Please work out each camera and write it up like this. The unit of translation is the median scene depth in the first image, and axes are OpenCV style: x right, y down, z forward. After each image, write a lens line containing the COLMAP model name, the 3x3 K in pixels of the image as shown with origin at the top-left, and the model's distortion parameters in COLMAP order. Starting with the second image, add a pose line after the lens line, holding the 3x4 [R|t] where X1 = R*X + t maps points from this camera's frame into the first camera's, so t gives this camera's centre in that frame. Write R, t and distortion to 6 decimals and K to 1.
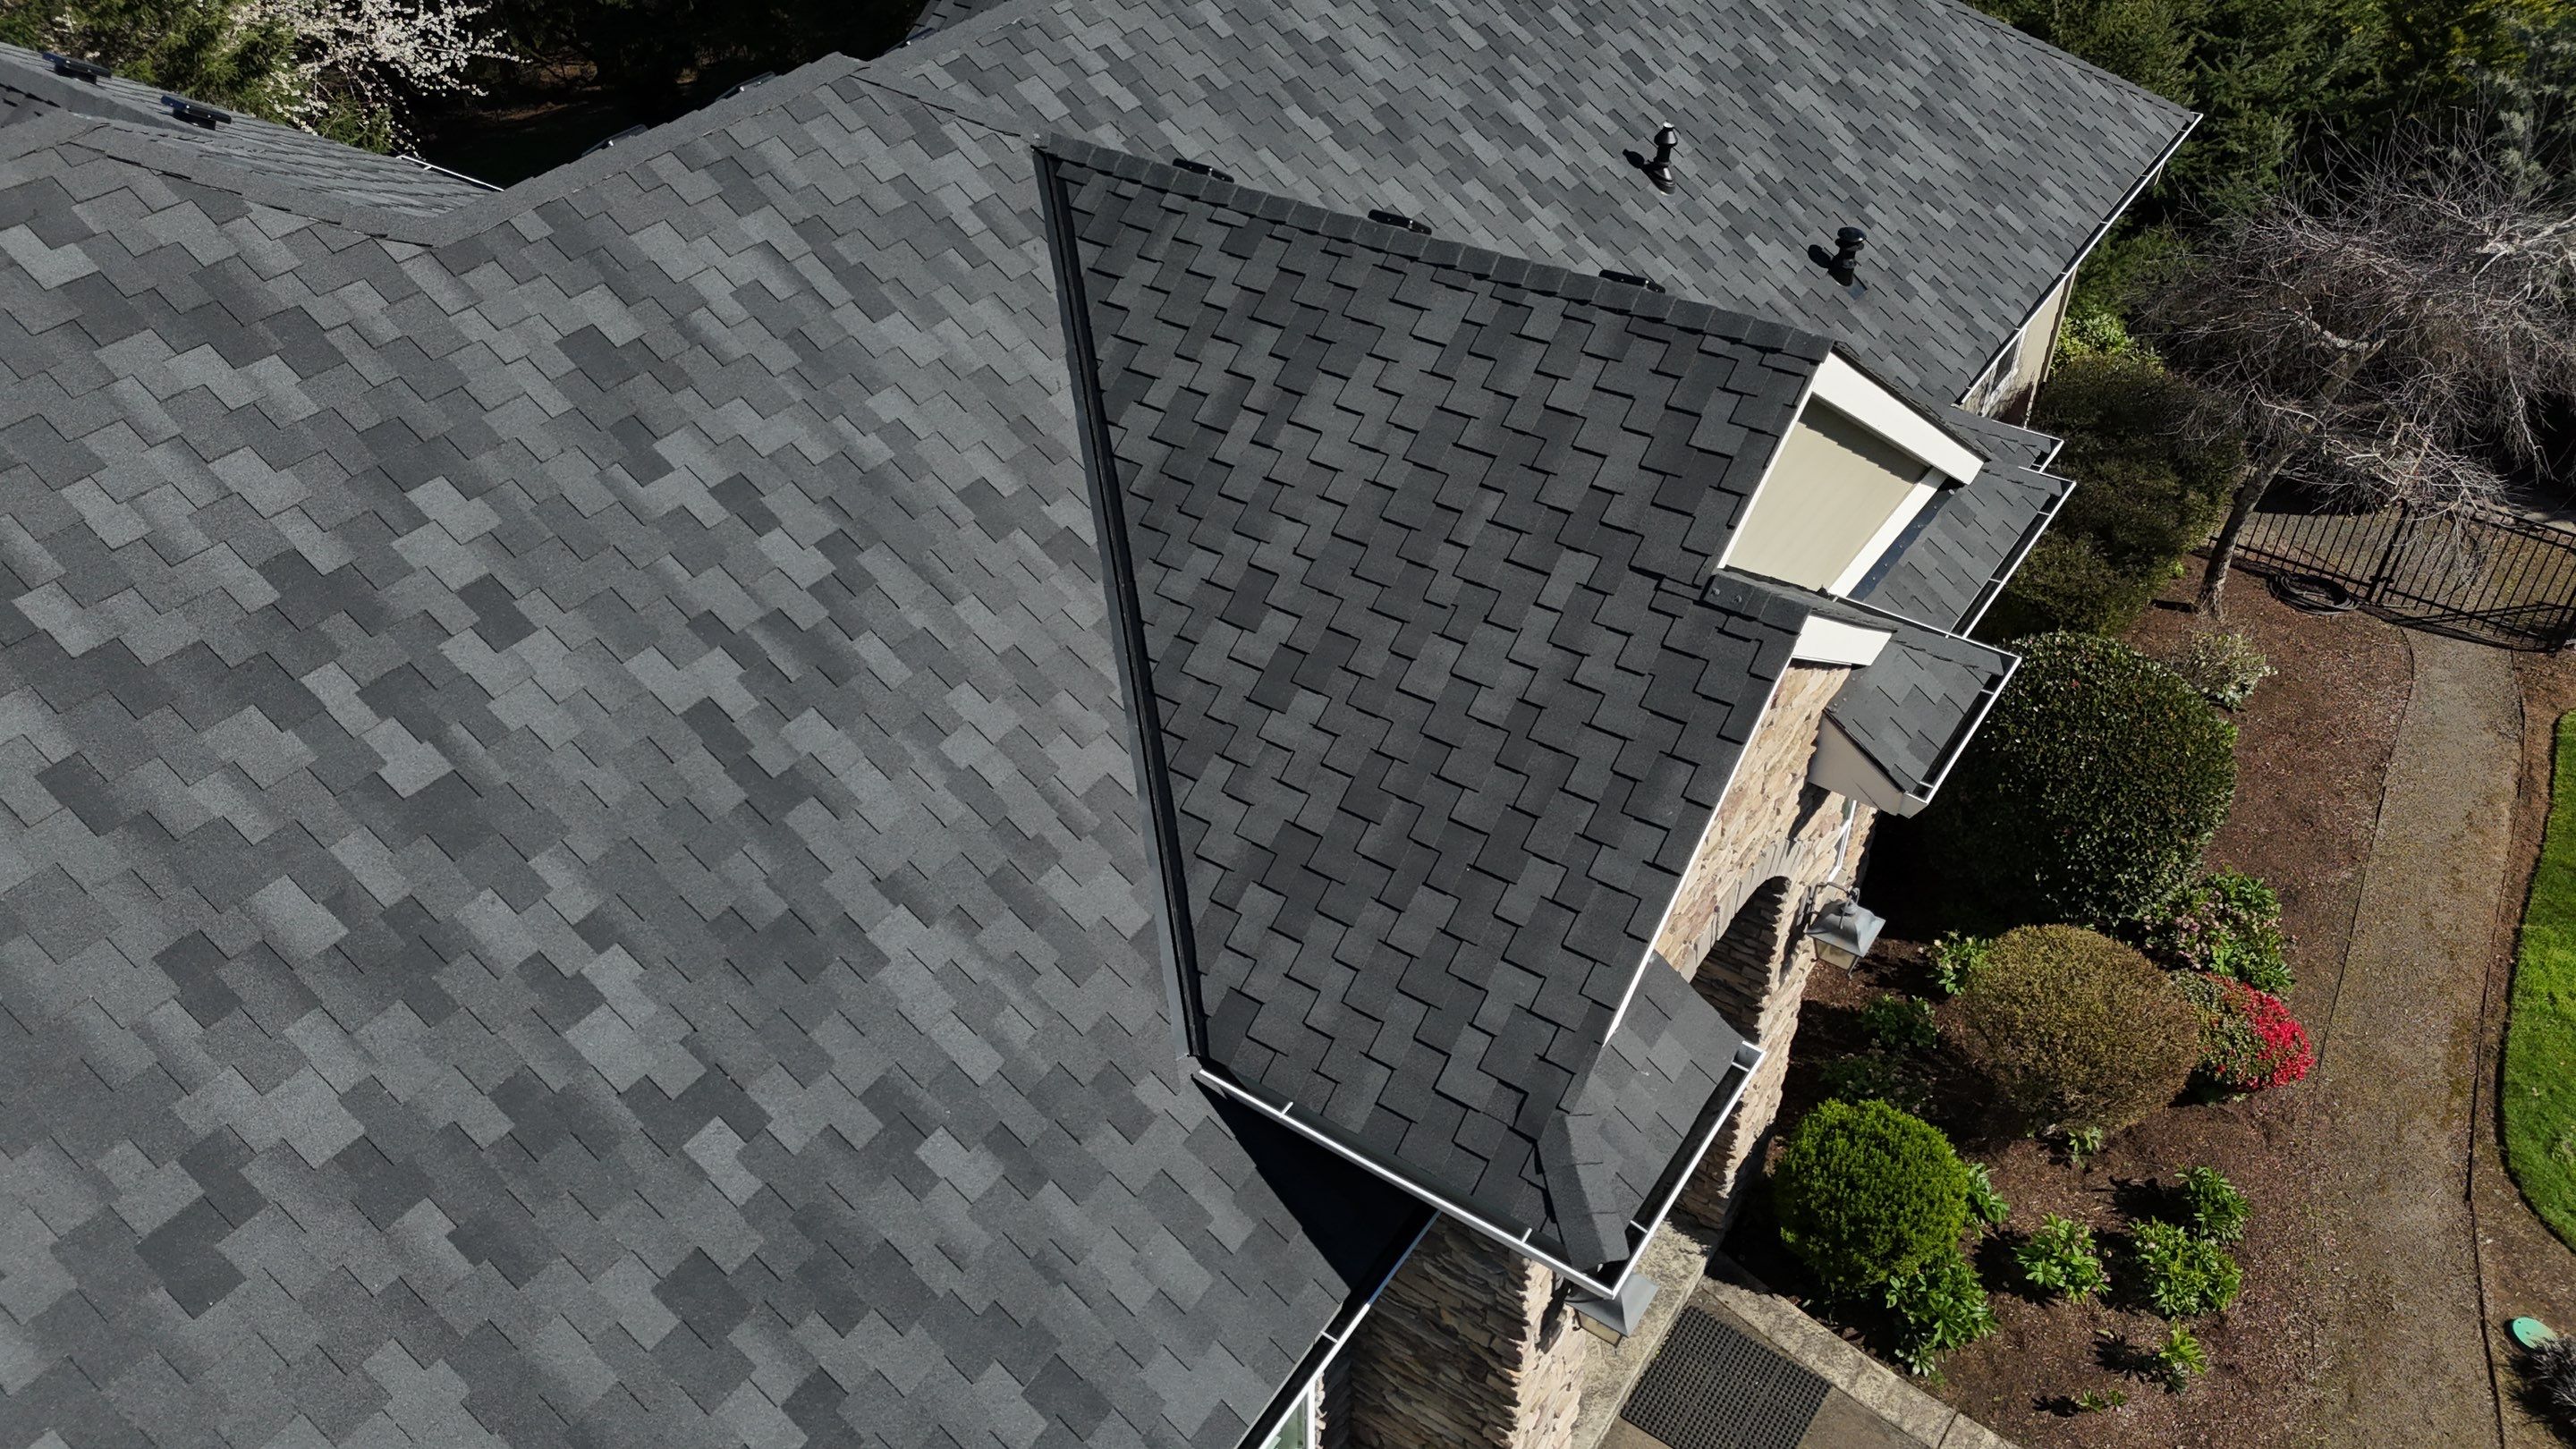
lens RADIAL K [[1896.5, 0, 1296.7], [0, 1896.5, 720.0], [0, 0, 1]] dist [0.079417, -0.069243]
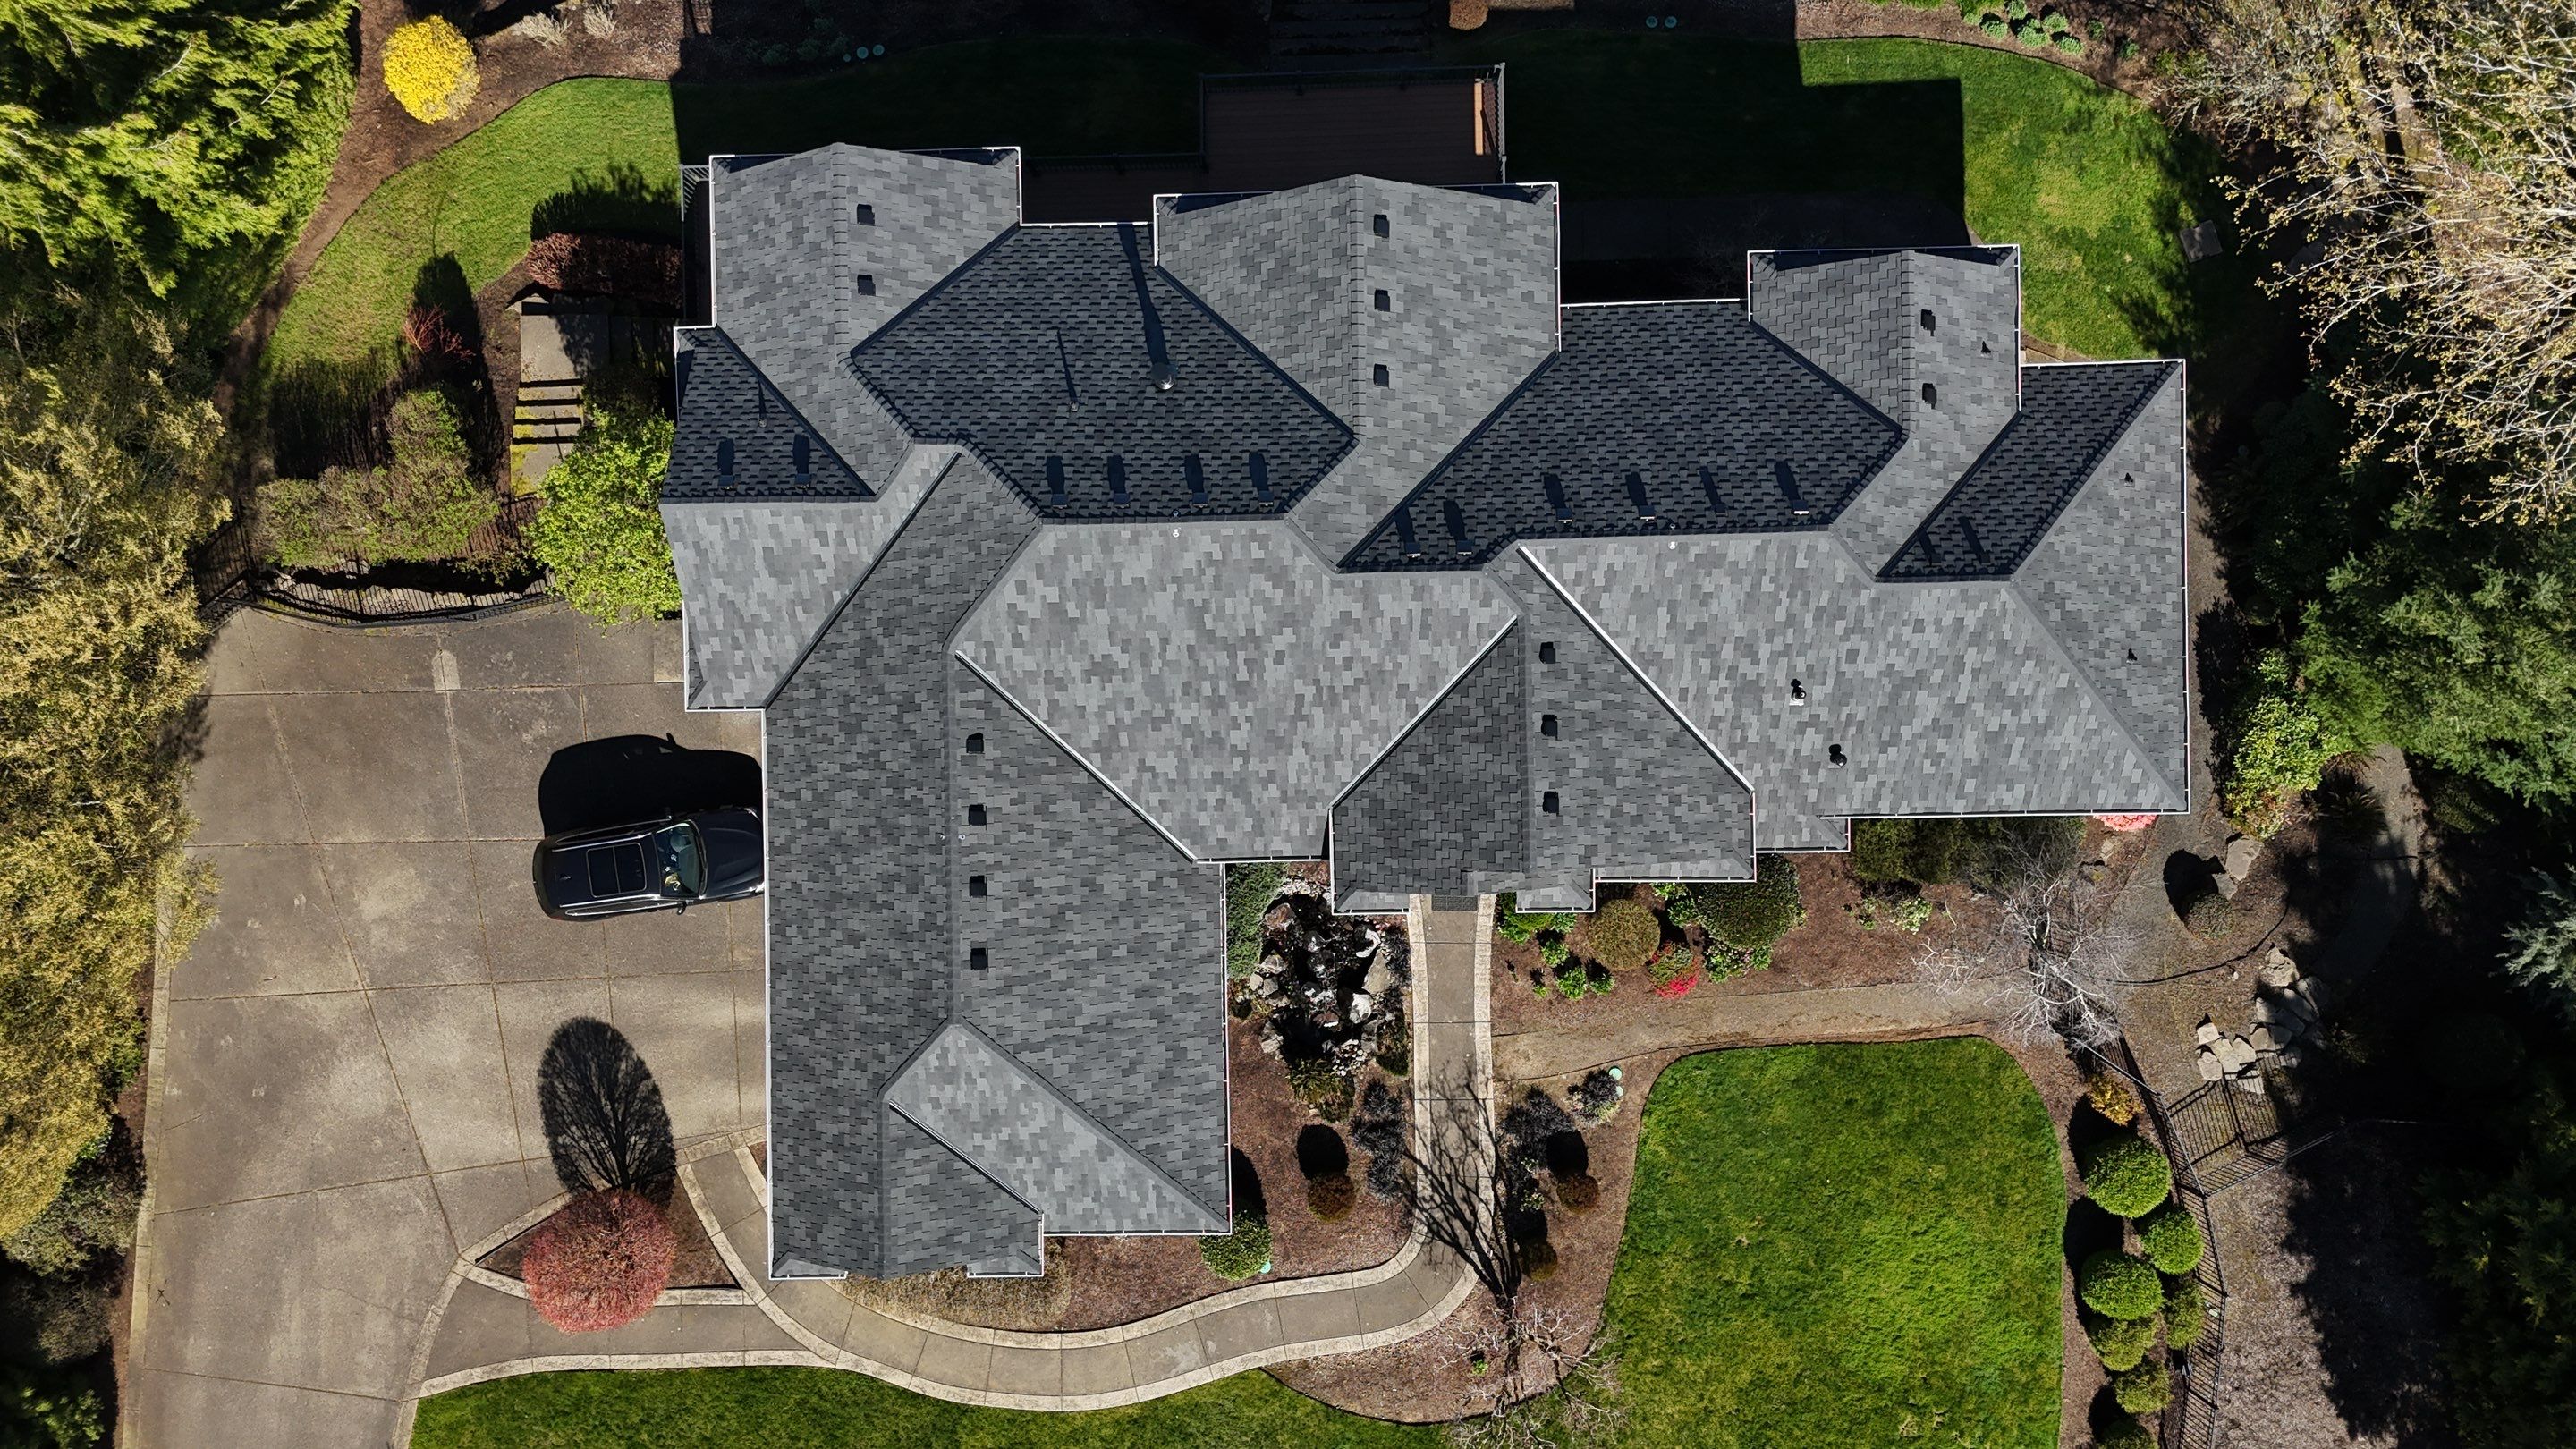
lens RADIAL K [[1896.5, 0, 1298.2], [0, 1896.5, 715.6], [0, 0, 1]] dist [0.079417, -0.069243]
pose [[0.576058, 0.817382, -0.006634, -0.259507], [-0.494755, 0.355121, 0.793162, -3.546339], [0.650672, -0.453625, 0.608974, -1.715428]]
